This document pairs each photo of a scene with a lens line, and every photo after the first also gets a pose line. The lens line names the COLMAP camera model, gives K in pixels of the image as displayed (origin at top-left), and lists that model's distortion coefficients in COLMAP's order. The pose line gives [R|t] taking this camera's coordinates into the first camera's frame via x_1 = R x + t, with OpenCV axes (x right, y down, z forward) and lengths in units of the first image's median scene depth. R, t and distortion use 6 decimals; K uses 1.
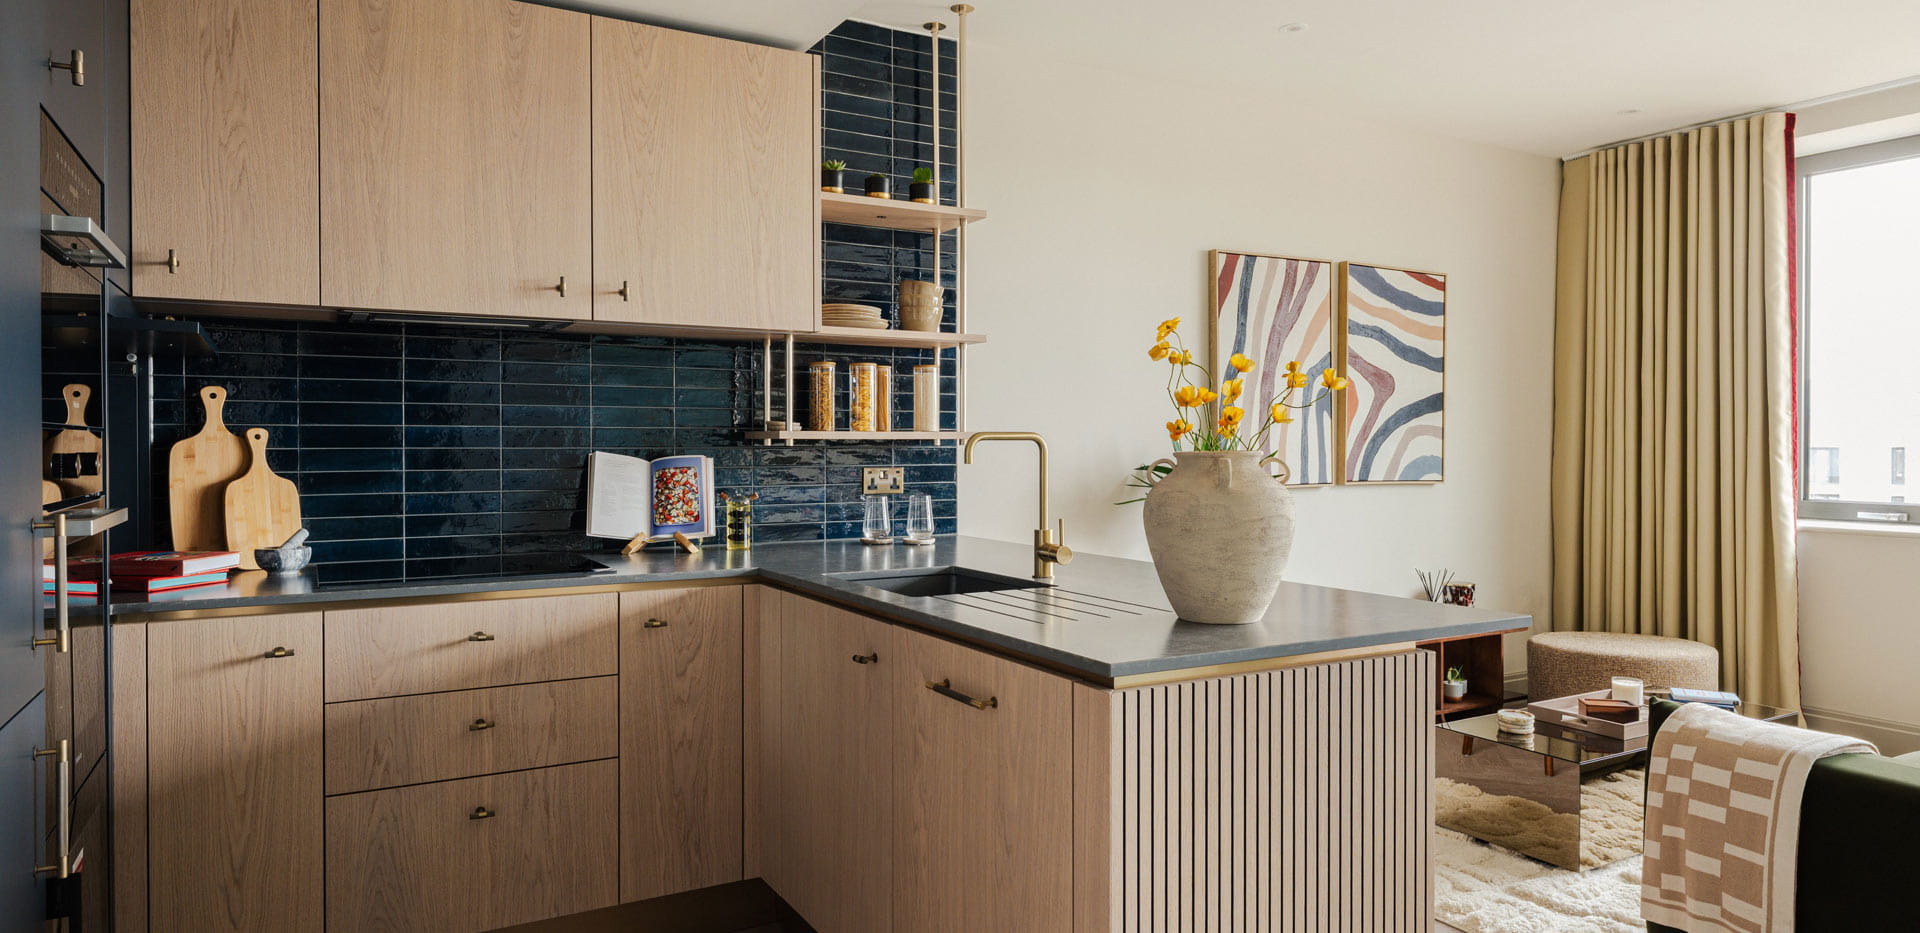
lens RADIAL K [[1138.6, 0, 881.7], [0, 1138.6, 467.3], [0, 0, 1]] dist [0.015359, -0.009463]
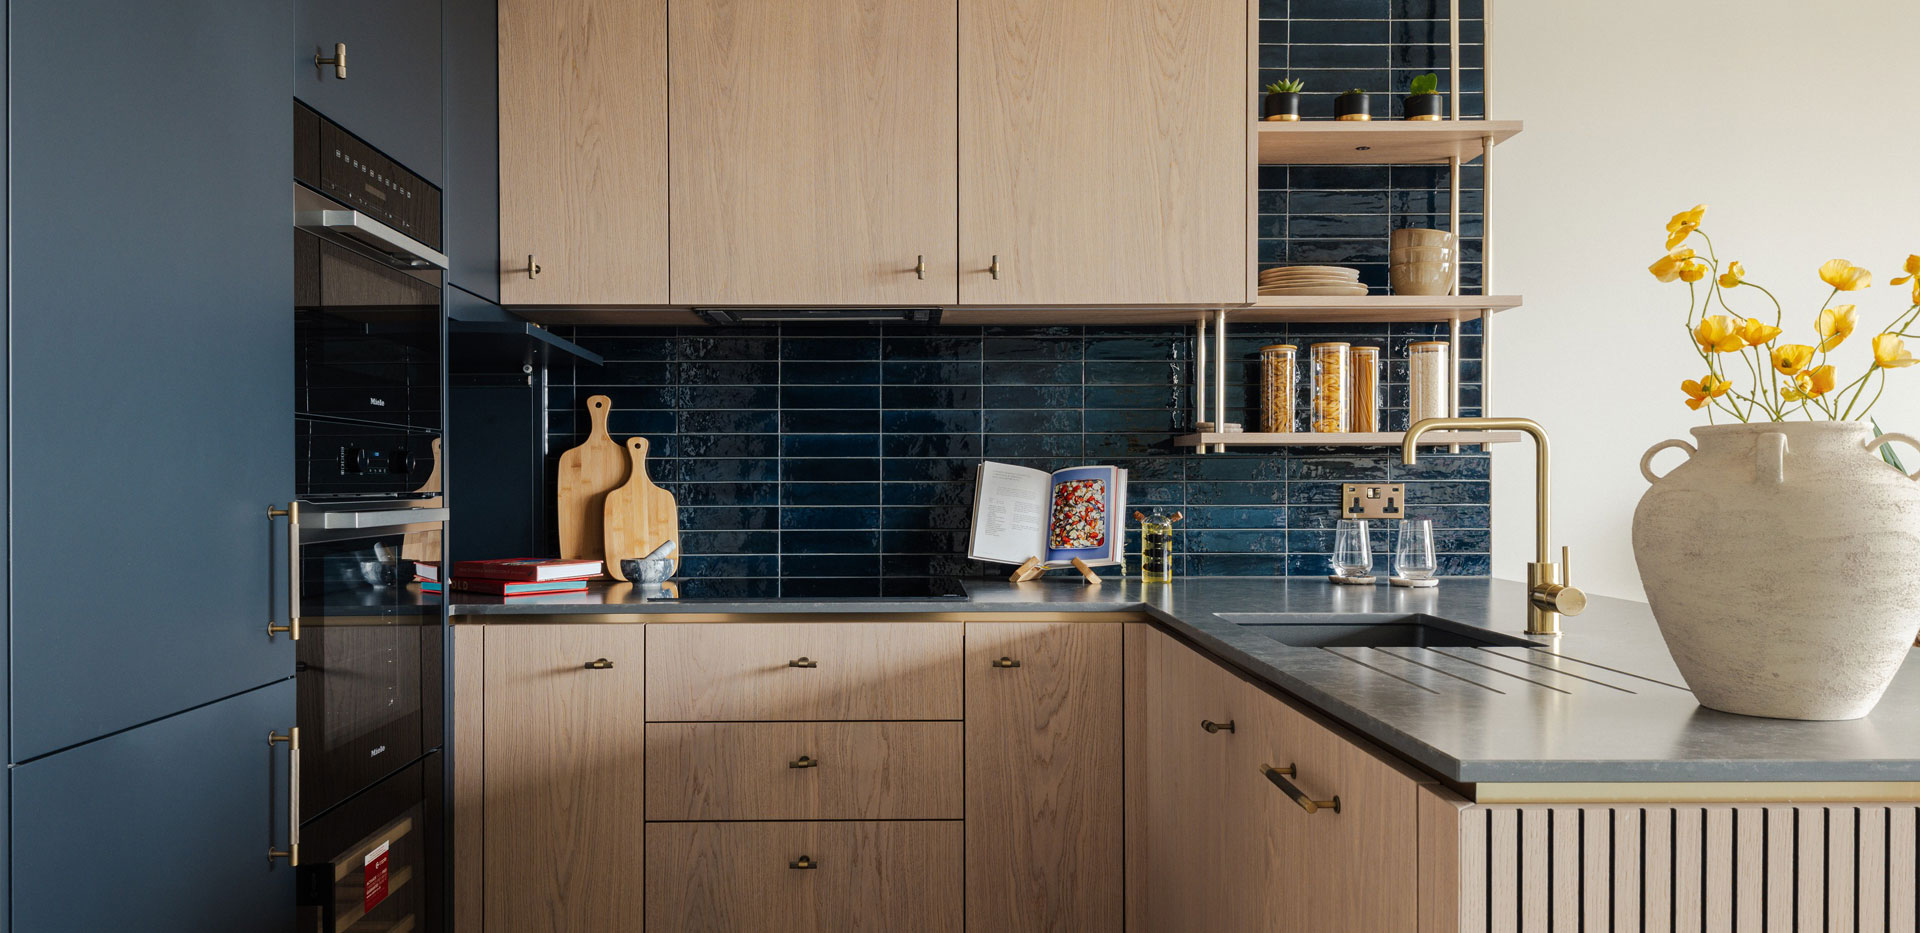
lens RADIAL K [[1269.4, 0, 829.6], [0, 1269.4, 491.3], [0, 0, 1]] dist [0.032181, -0.012718]
pose [[0.881745, 0.003307, -0.471714, 0.111040], [-0.007004, 0.999957, -0.006083, 0.017484], [0.471674, 0.008668, 0.881731, 0.116085]]
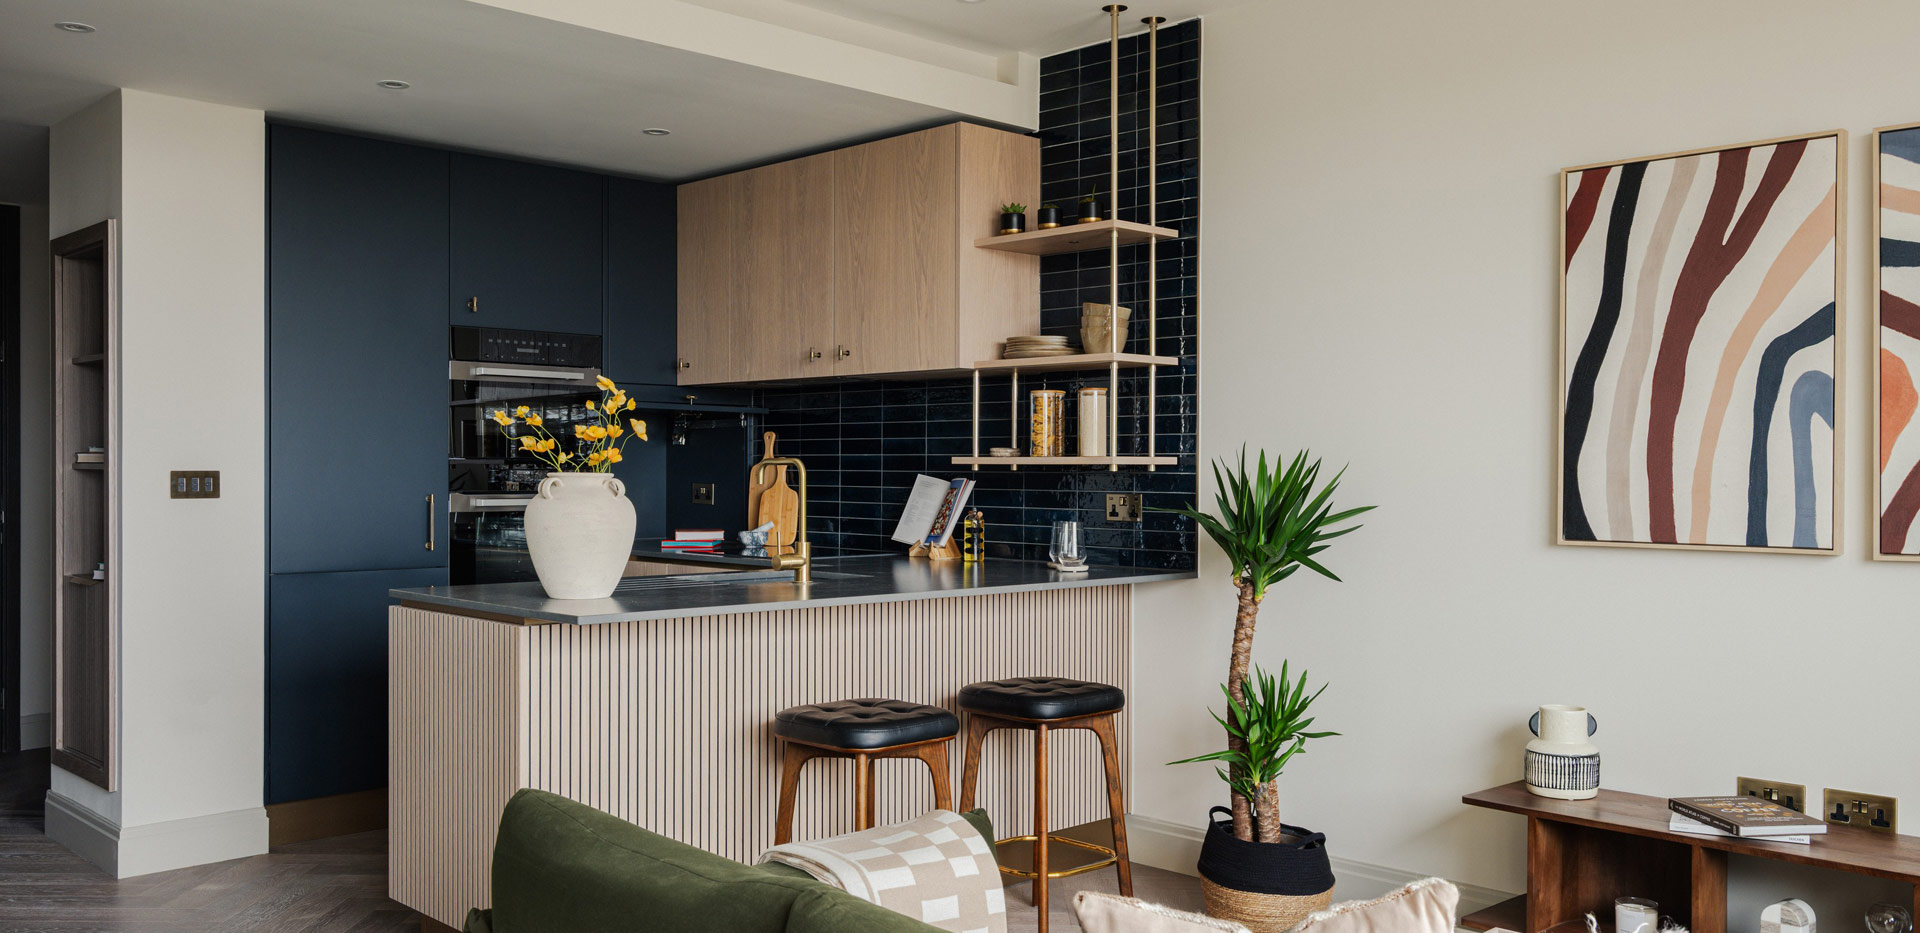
lens RADIAL K [[1607.1, 0, 1037.1], [0, 1607.1, 501.8], [0, 0, 1]] dist [-0.008110, -0.008612]
pose [[0.278113, 0.022913, -0.960275, 1.674446], [-0.023095, 0.999586, 0.017162, -0.019118], [0.960271, 0.017405, 0.278527, 0.720818]]
